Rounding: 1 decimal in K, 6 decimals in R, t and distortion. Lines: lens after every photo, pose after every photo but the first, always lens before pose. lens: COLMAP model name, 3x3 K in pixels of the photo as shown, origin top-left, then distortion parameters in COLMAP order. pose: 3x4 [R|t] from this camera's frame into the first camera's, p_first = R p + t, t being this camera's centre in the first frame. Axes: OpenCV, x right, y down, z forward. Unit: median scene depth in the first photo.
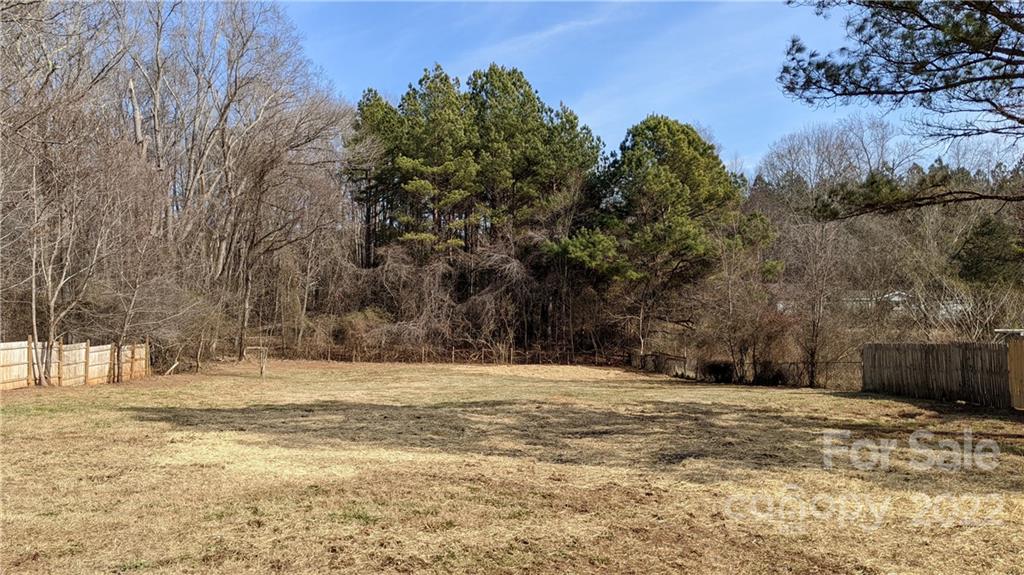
lens RADIAL K [[794.4, 0, 512.8], [0, 794.4, 287.7], [0, 0, 1]] dist [0.037195, -0.049513]
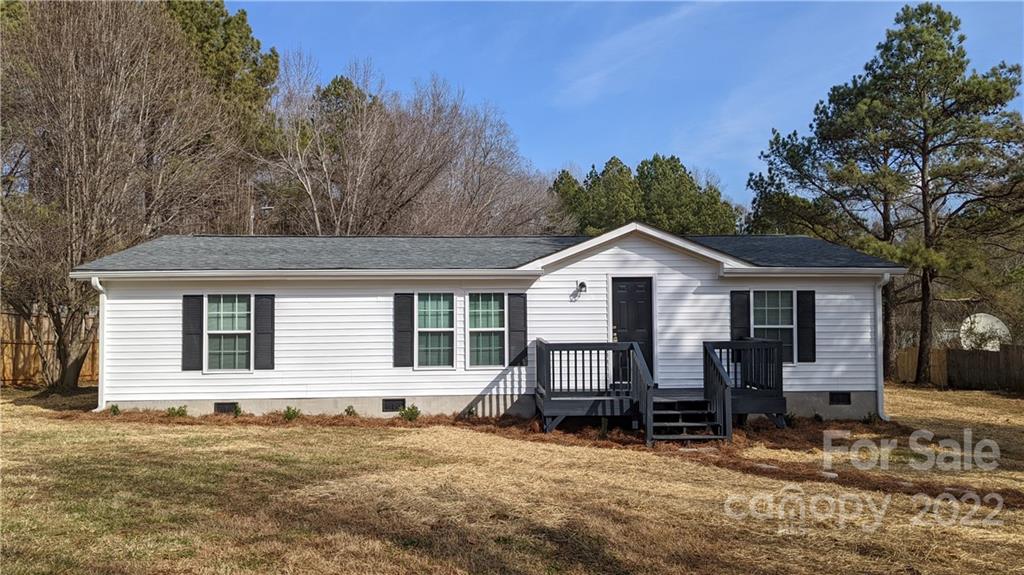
lens RADIAL K [[794.4, 0, 515.0], [0, 794.4, 282.8], [0, 0, 1]] dist [0.037195, -0.049513]
pose [[0.980004, 0.010790, -0.198687, 0.011003], [-0.012709, 0.999884, -0.008386, -0.048981], [0.198573, 0.010743, 0.980027, -0.366291]]
